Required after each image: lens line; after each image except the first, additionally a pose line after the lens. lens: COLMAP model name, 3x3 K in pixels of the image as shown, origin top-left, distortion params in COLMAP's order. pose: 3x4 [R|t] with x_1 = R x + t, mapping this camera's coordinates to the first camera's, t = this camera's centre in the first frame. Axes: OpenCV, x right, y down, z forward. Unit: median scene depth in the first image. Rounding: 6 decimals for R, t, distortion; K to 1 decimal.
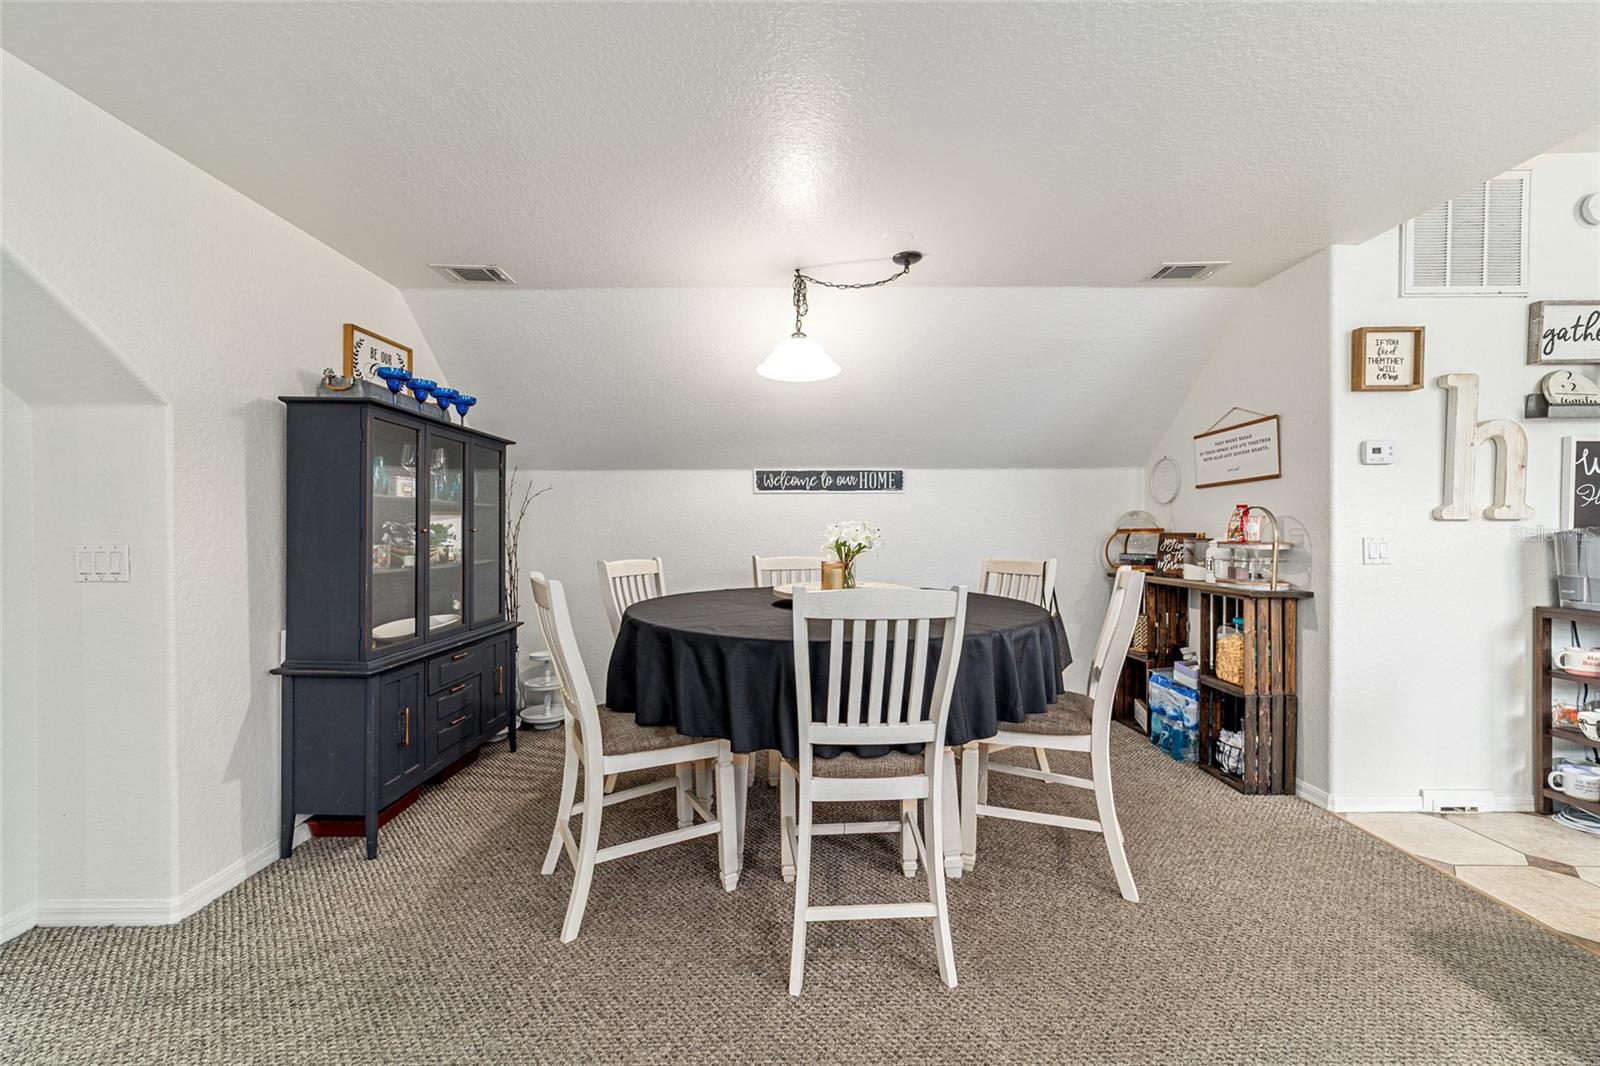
lens RADIAL K [[618.9, 0, 795.1], [0, 618.9, 538.1], [0, 0, 1]] dist [-0.016425, 0.007953]
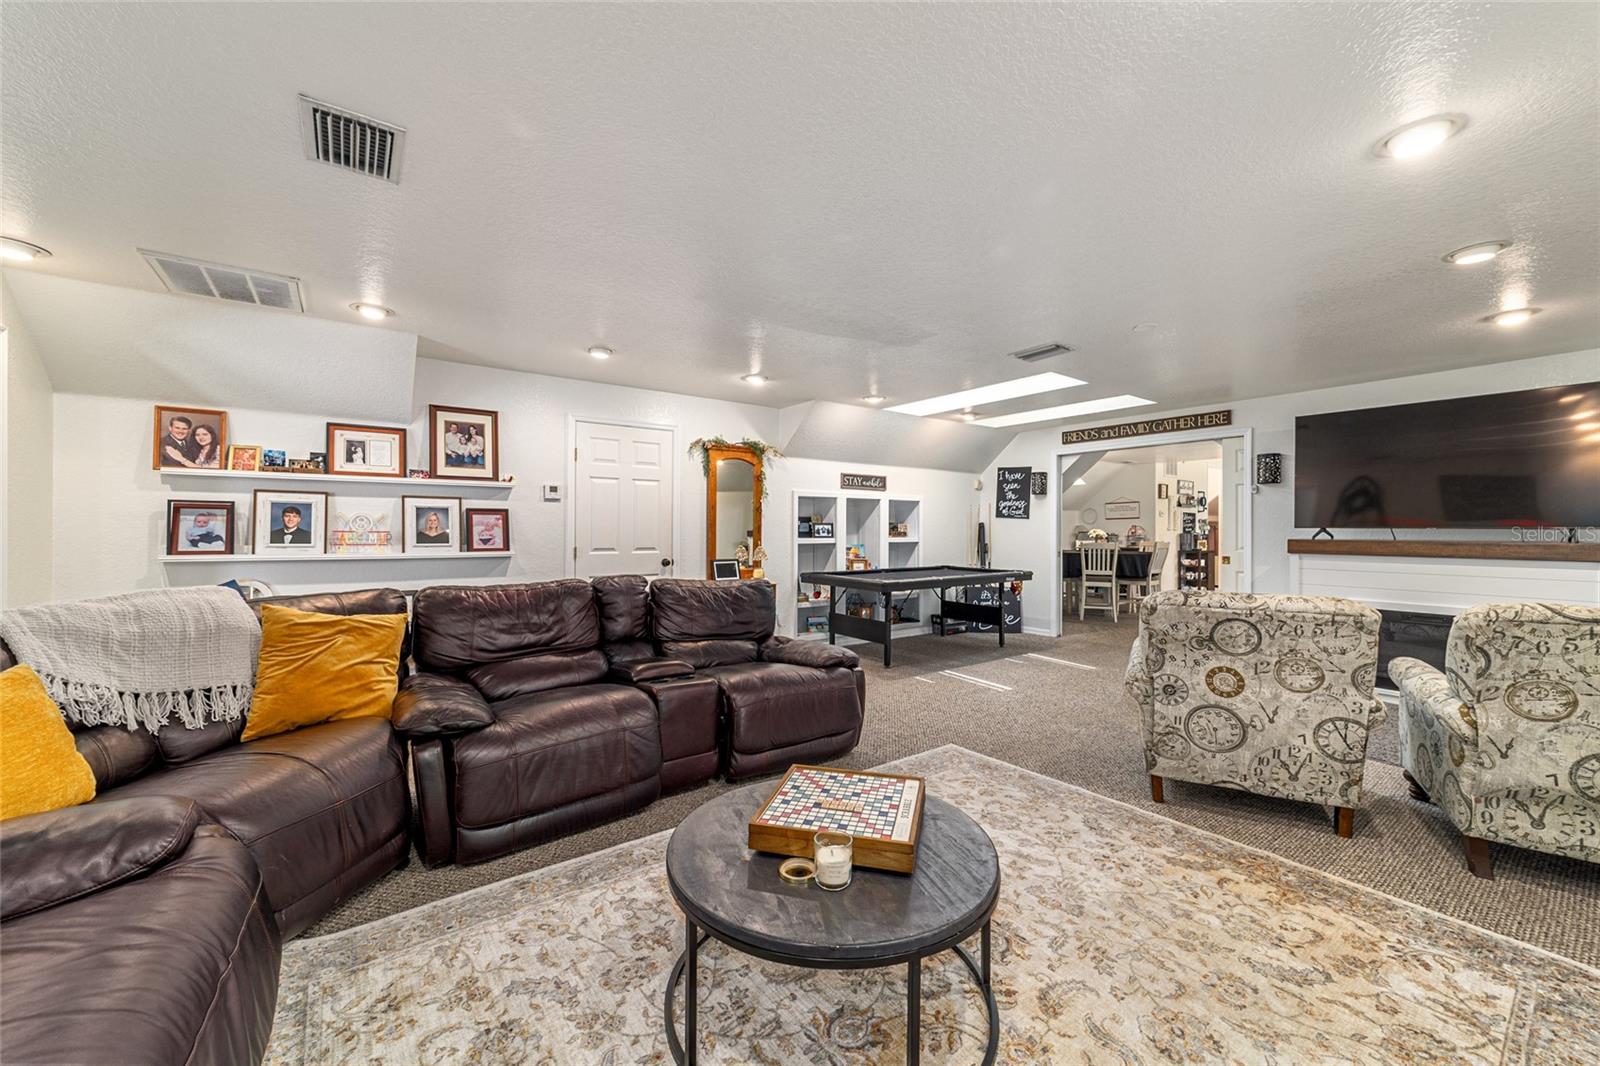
lens RADIAL K [[618.9, 0, 802.5], [0, 618.9, 528.1], [0, 0, 1]] dist [-0.016425, 0.007953]
pose [[0.805066, 0.009087, 0.593116, -3.163113], [0.000423, 0.999874, -0.015894, 0.020881], [-0.593185, 0.013047, 0.804960, -0.825813]]
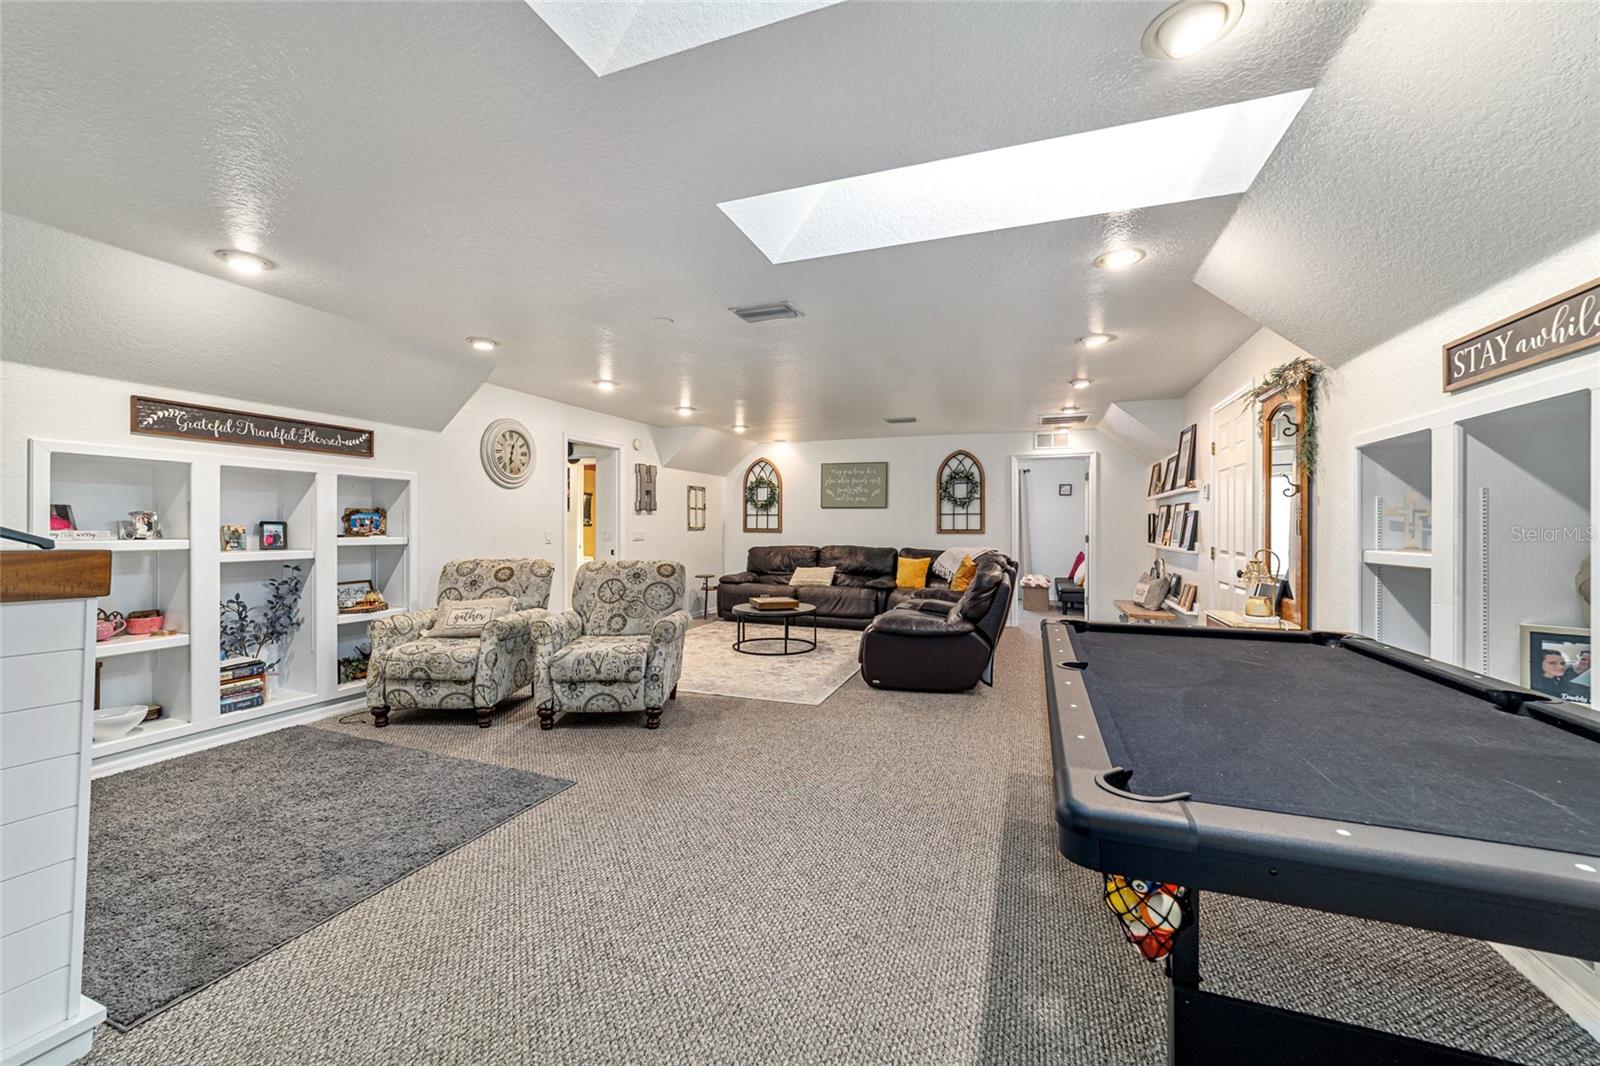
lens RADIAL K [[618.9, 0, 788.7], [0, 618.9, 528.6], [0, 0, 1]] dist [-0.016425, 0.007953]
pose [[-0.367228, 0.005088, -0.930117, -0.771718], [-0.013700, 0.999847, 0.010878, -0.006111], [0.930030, 0.016737, -0.367102, 0.479630]]
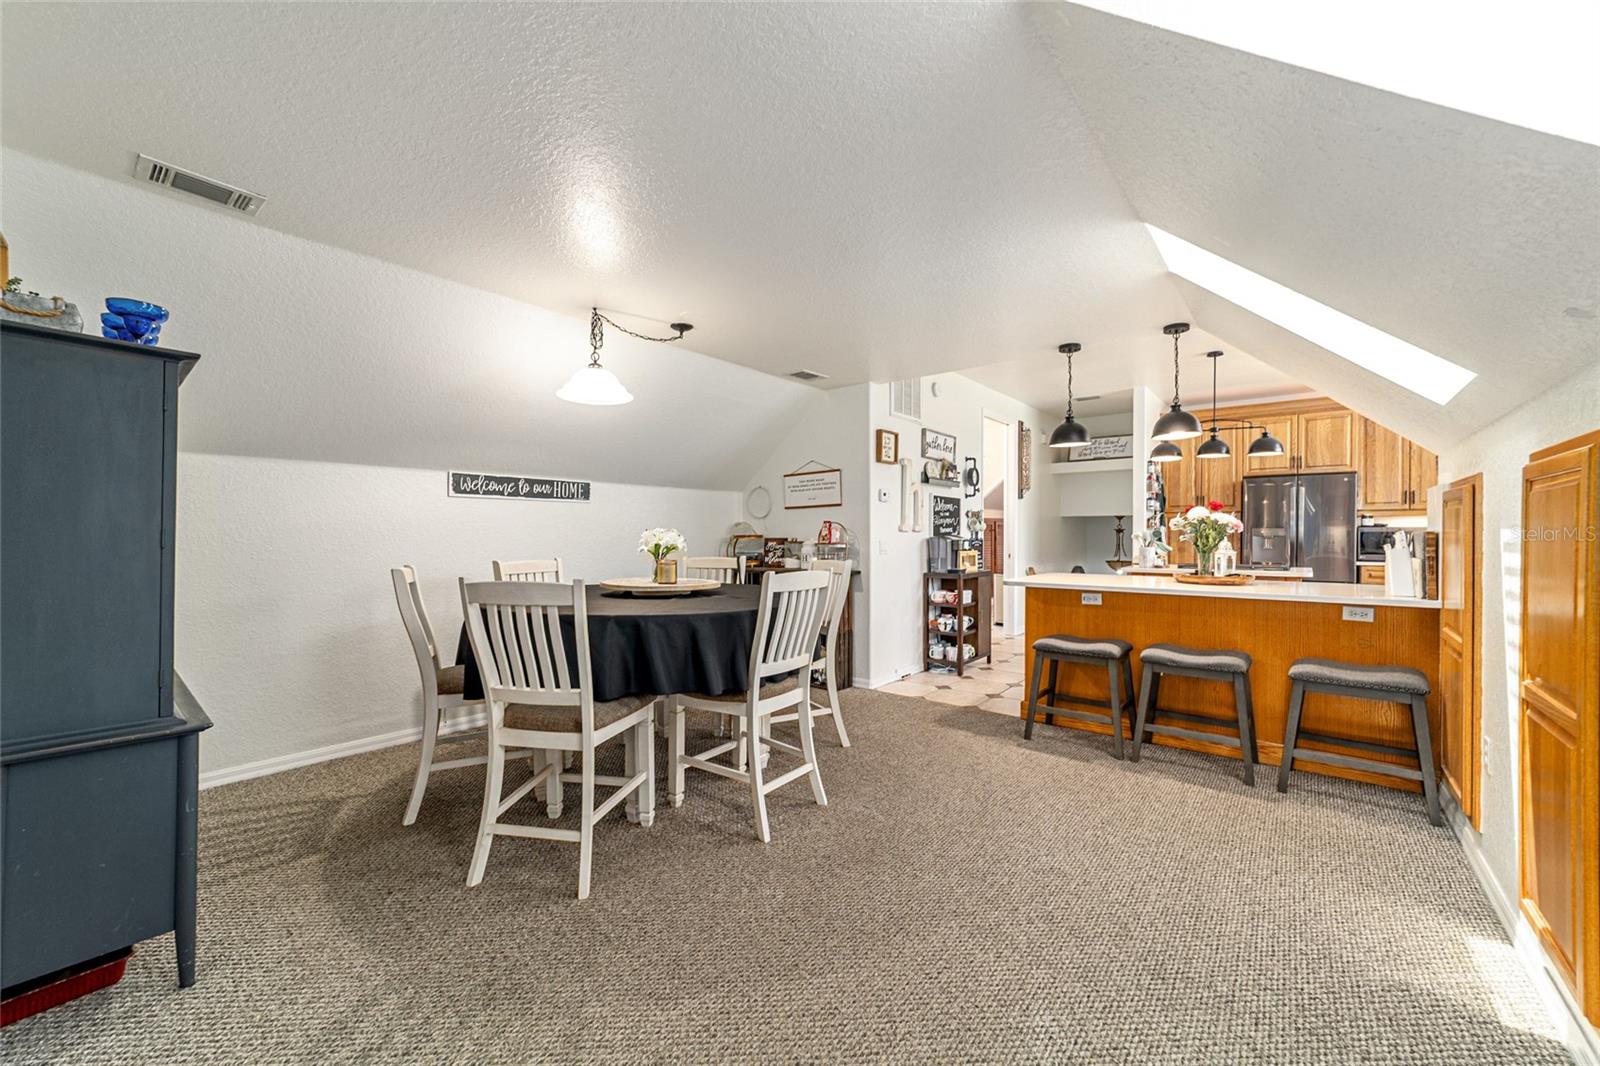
lens RADIAL K [[618.9, 0, 800.1], [0, 618.9, 541.1], [0, 0, 1]] dist [-0.016425, 0.007953]
pose [[0.638019, -0.004297, 0.770009, -0.636931], [0.008353, 0.999964, -0.001340, 0.002599], [-0.769975, 0.007286, 0.638032, -0.020995]]
